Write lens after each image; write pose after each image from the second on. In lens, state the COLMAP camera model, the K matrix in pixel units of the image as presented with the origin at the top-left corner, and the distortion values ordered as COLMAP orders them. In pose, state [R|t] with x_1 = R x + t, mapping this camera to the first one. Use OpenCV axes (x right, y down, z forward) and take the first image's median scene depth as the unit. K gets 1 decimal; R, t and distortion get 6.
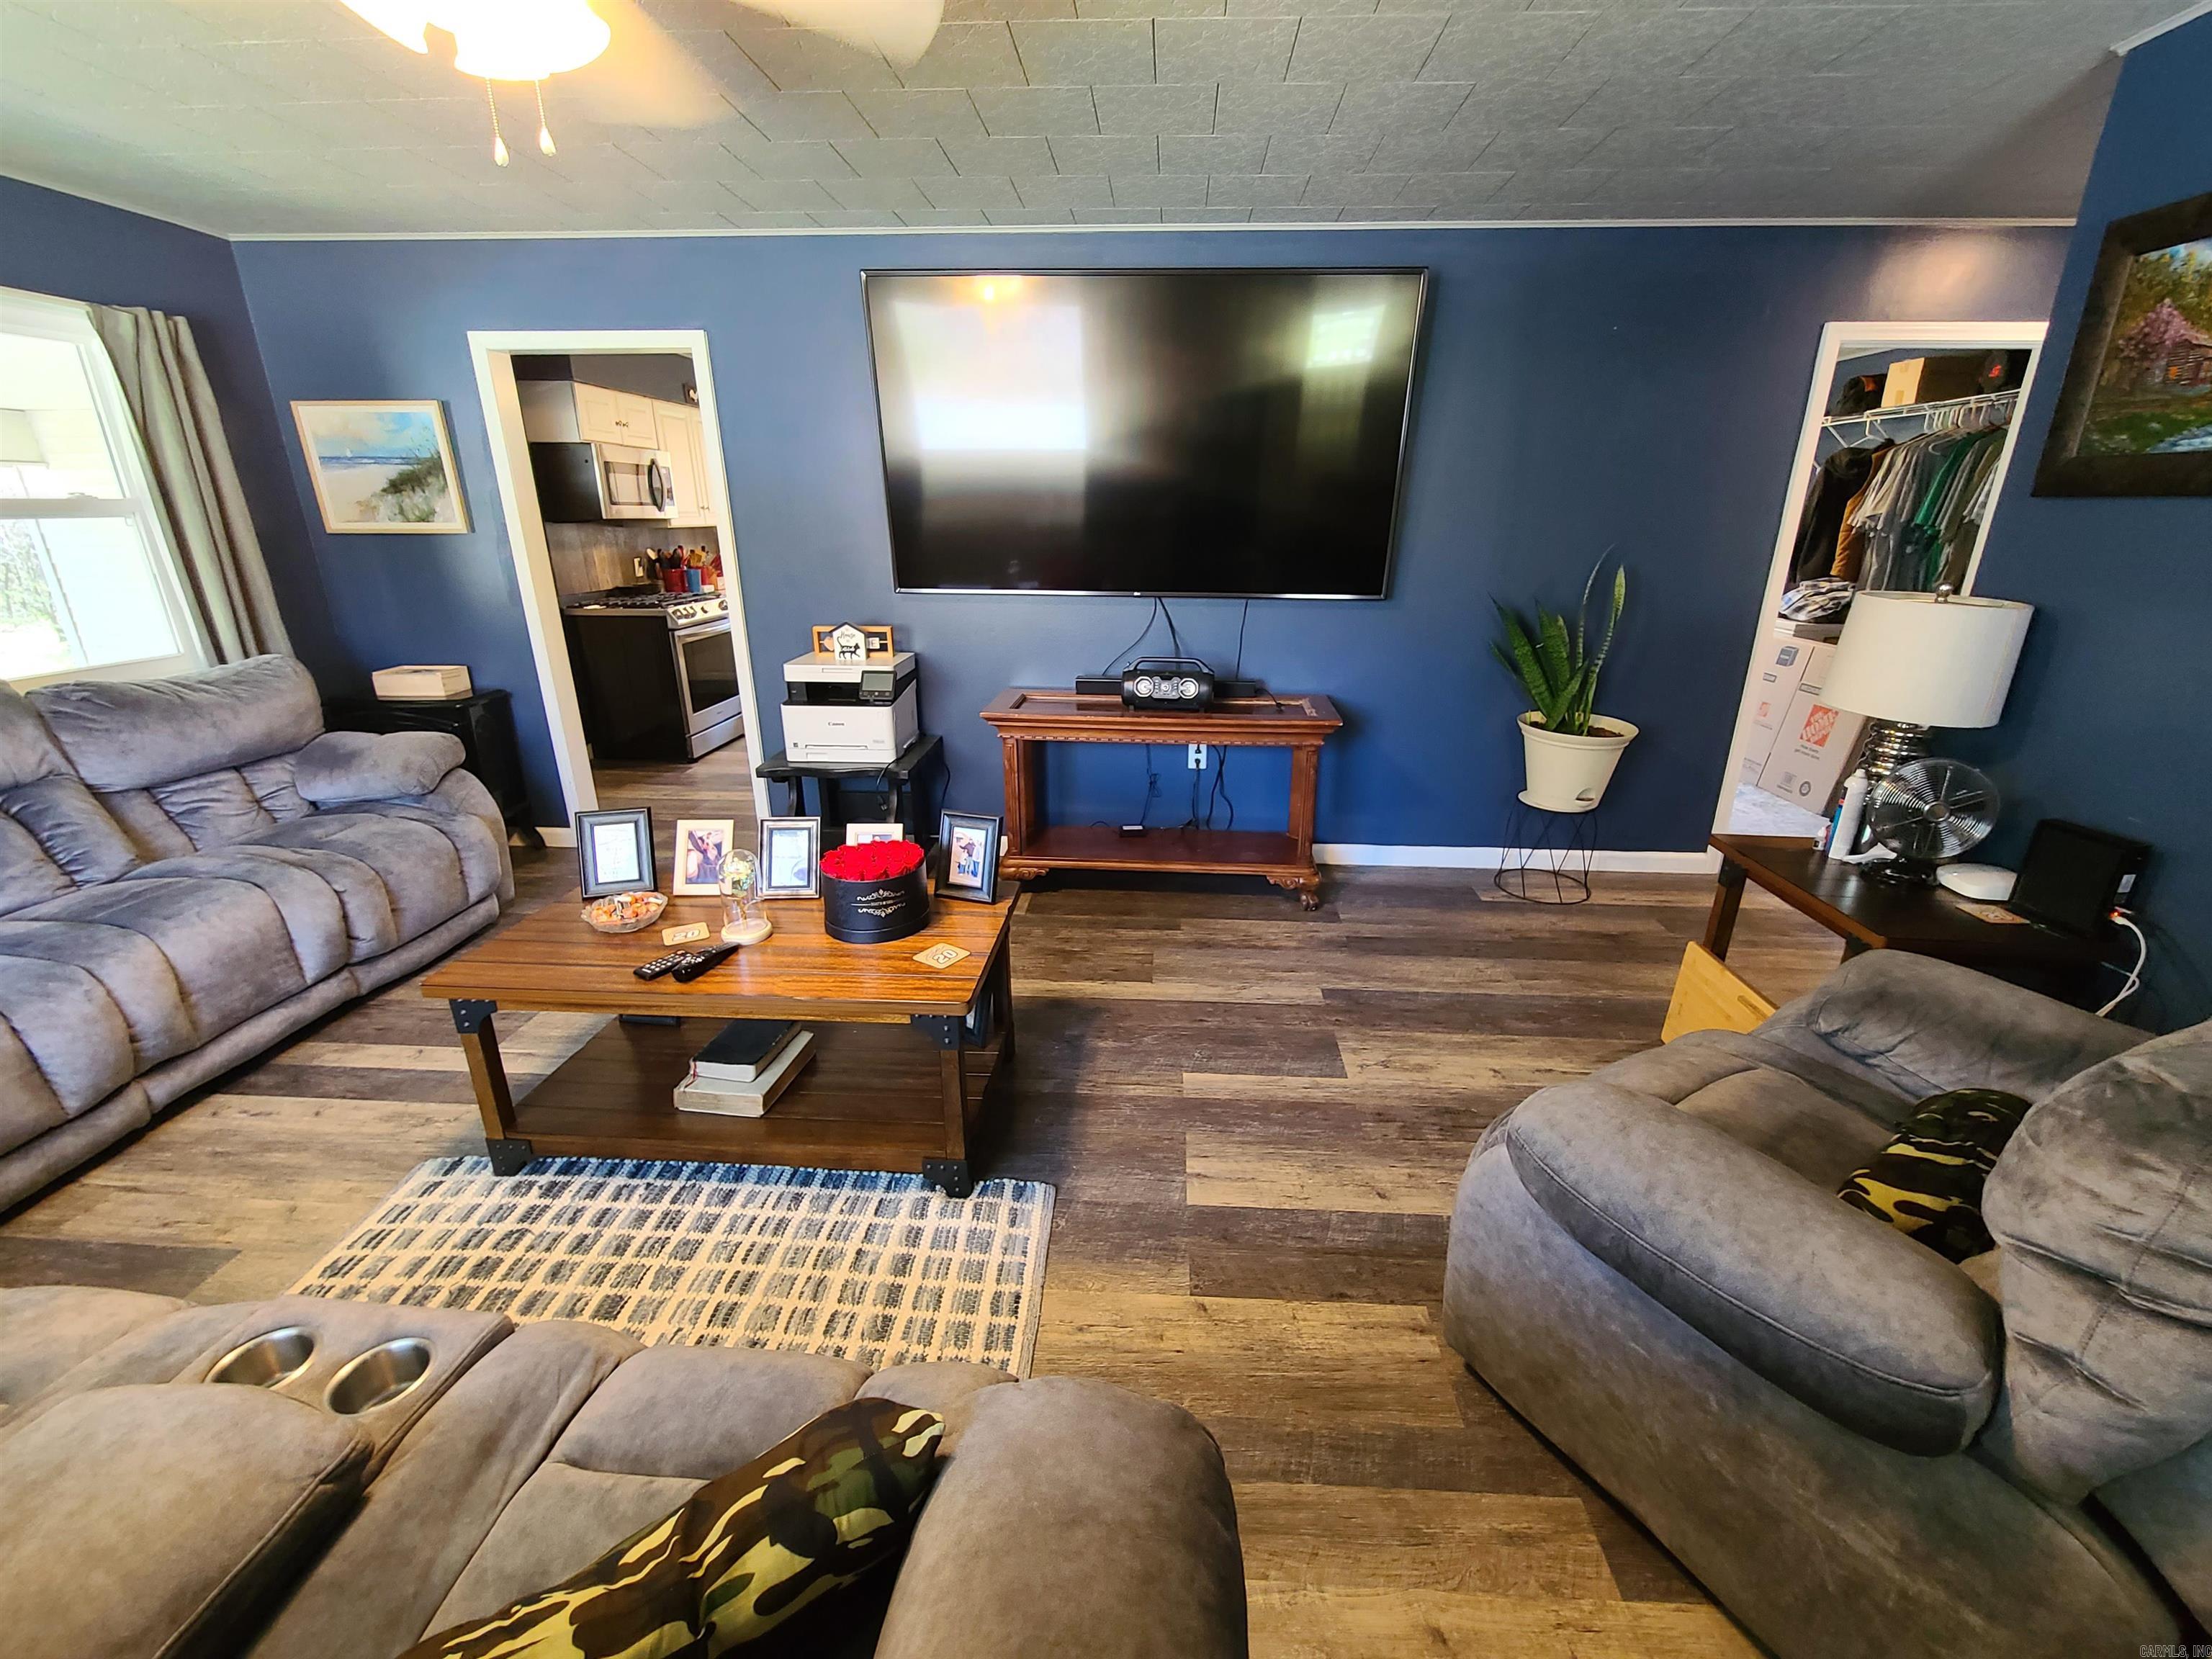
lens RADIAL K [[902.1, 0, 1124.9], [0, 902.1, 820.9], [0, 0, 1]] dist [-0.000855, -0.002114]
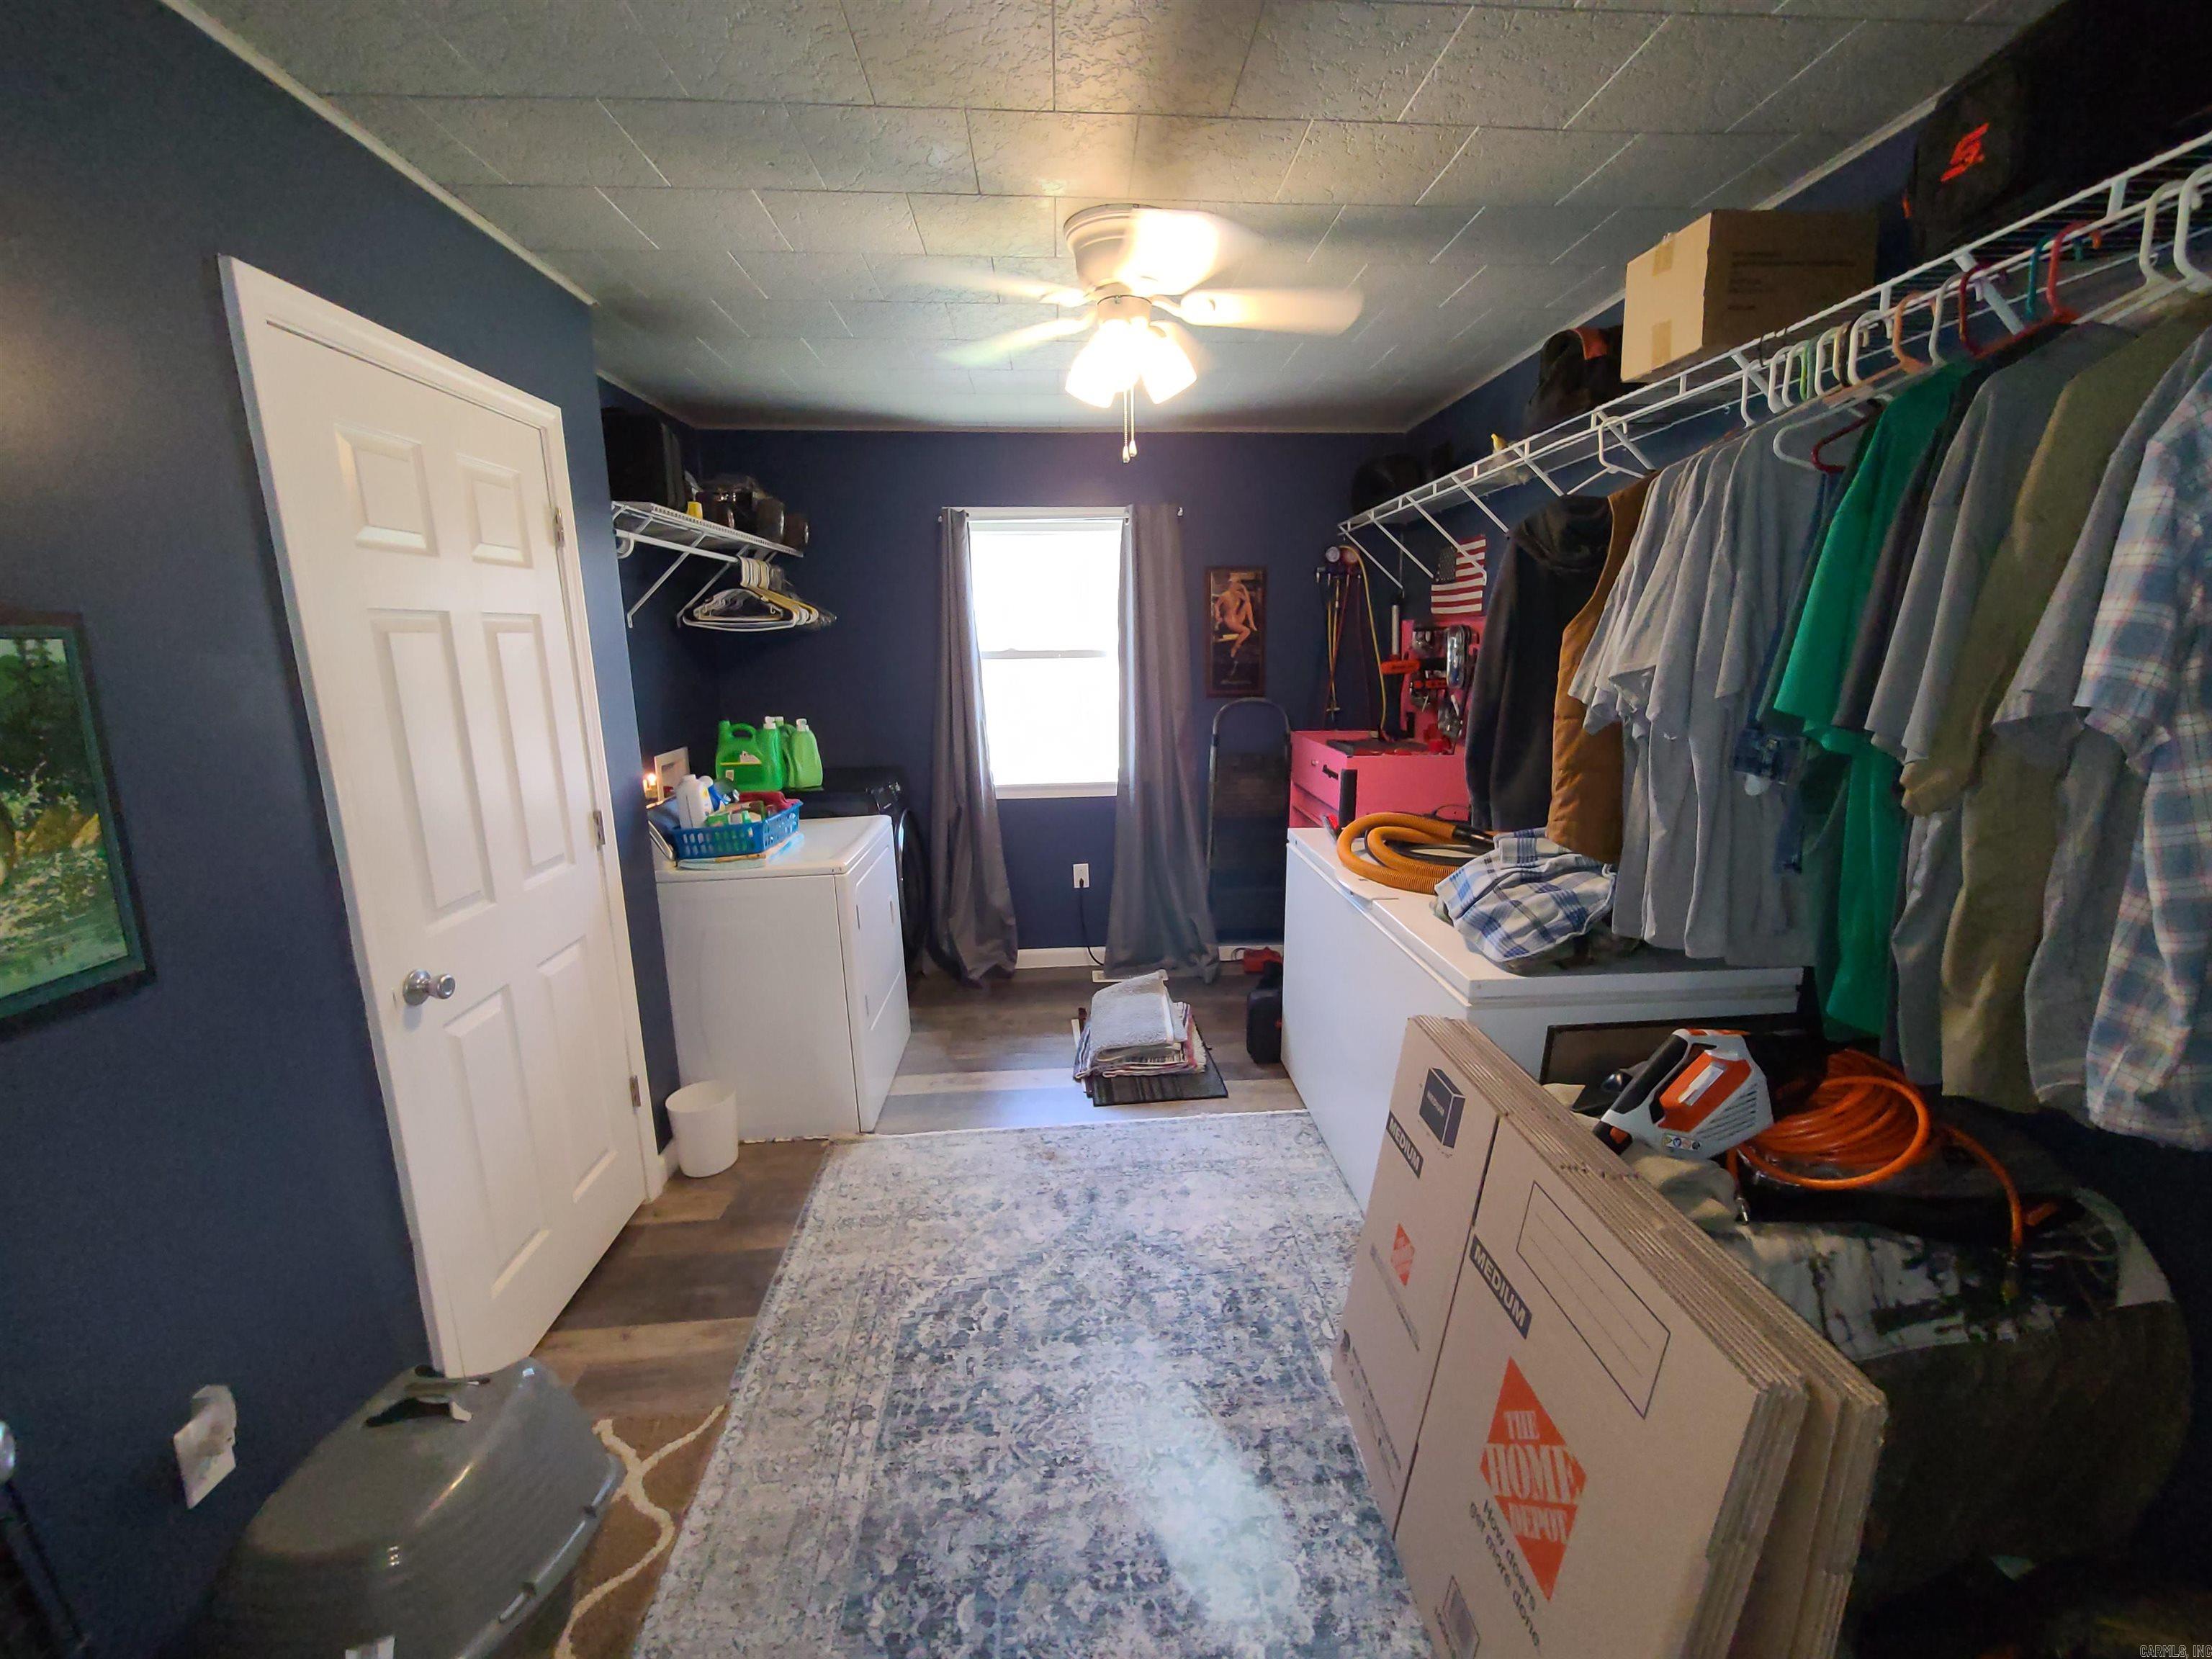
lens RADIAL K [[902.1, 0, 1124.9], [0, 902.1, 820.9], [0, 0, 1]] dist [-0.000855, -0.002114]
pose [[0.993012, -0.038150, 0.111673, 0.612845], [0.052728, 0.990026, -0.130644, -0.253922], [-0.105575, 0.135619, 0.985120, 0.709402]]
